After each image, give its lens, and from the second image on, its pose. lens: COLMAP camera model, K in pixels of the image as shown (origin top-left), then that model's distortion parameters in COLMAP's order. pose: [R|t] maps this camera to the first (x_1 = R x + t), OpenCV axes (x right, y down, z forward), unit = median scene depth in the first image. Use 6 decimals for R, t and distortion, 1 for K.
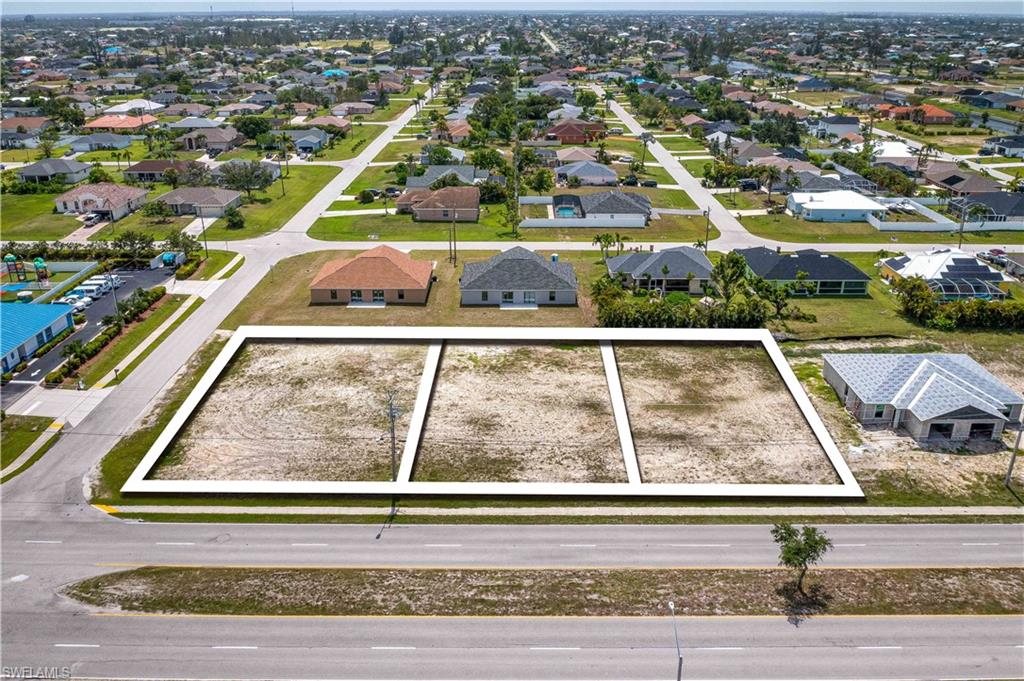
lens RADIAL K [[826.4, 0, 512.0], [0, 826.4, 340.5], [0, 0, 1]] dist [-0.035160, 0.008691]
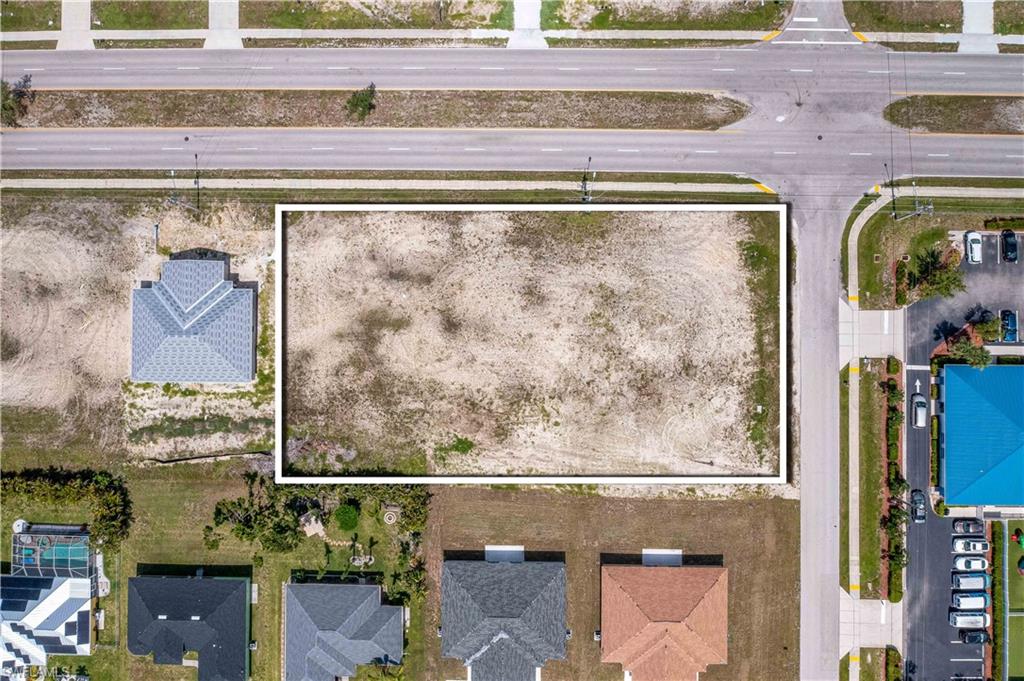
lens RADIAL K [[826.4, 0, 512.0], [0, 826.4, 340.5], [0, 0, 1]] dist [-0.035160, 0.008691]
pose [[-0.999701, -0.000960, 0.024439, -0.030024], [0.023158, -0.358605, 0.933202, -1.088757], [0.007868, 0.933489, 0.358520, 0.532036]]
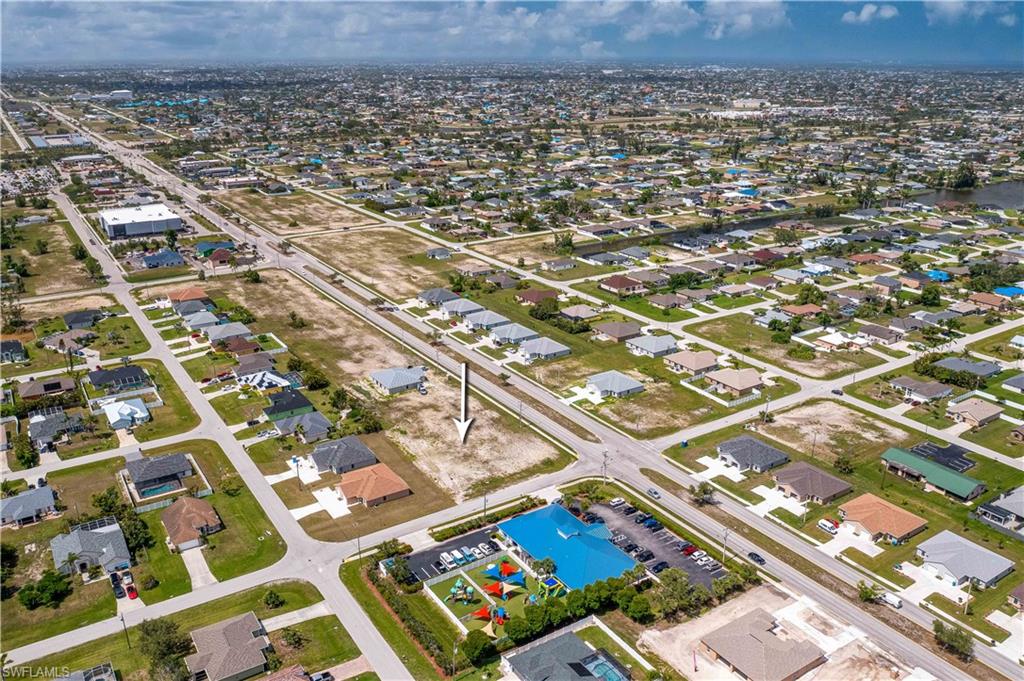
lens RADIAL K [[826.4, 0, 512.0], [0, 826.4, 340.5], [0, 0, 1]] dist [-0.035160, 0.008691]
pose [[-0.555812, -0.278243, 0.783361, -2.238085], [0.313157, 0.802827, 0.507348, -1.549411], [-0.770069, 0.527305, -0.359087, 1.681423]]
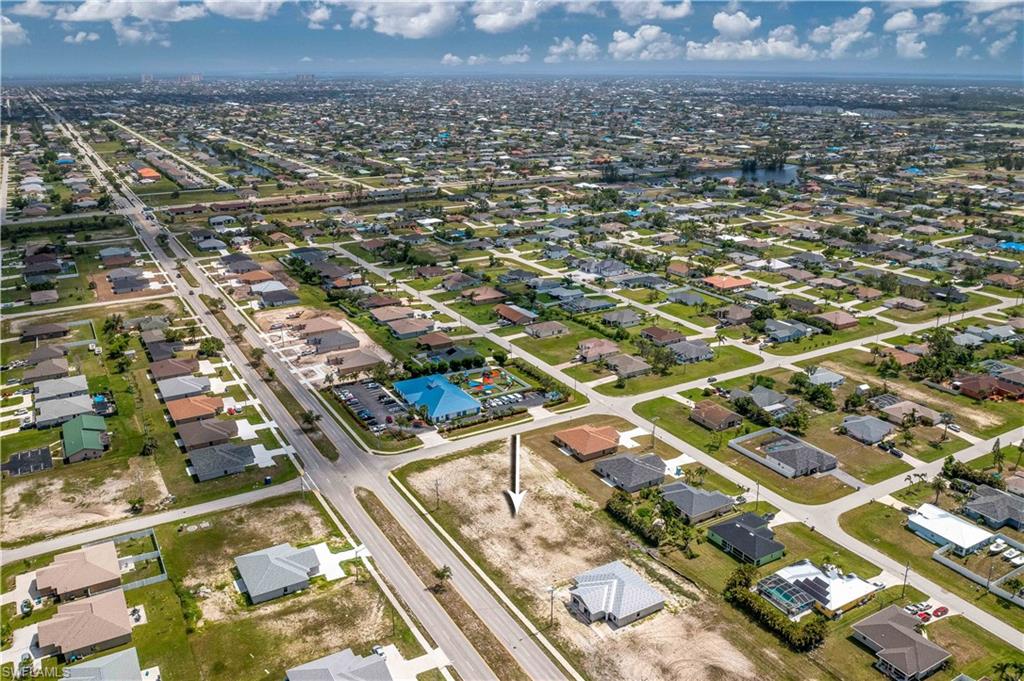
lens RADIAL K [[803.4, 0, 512.0], [0, 803.4, 340.5], [0, 0, 1]] dist [-0.037457, 0.006160]
pose [[0.513509, 0.277466, -0.811986, 1.718914], [-0.323539, 0.939044, 0.116273, -0.644249], [0.794752, 0.203002, 0.571979, -0.441465]]
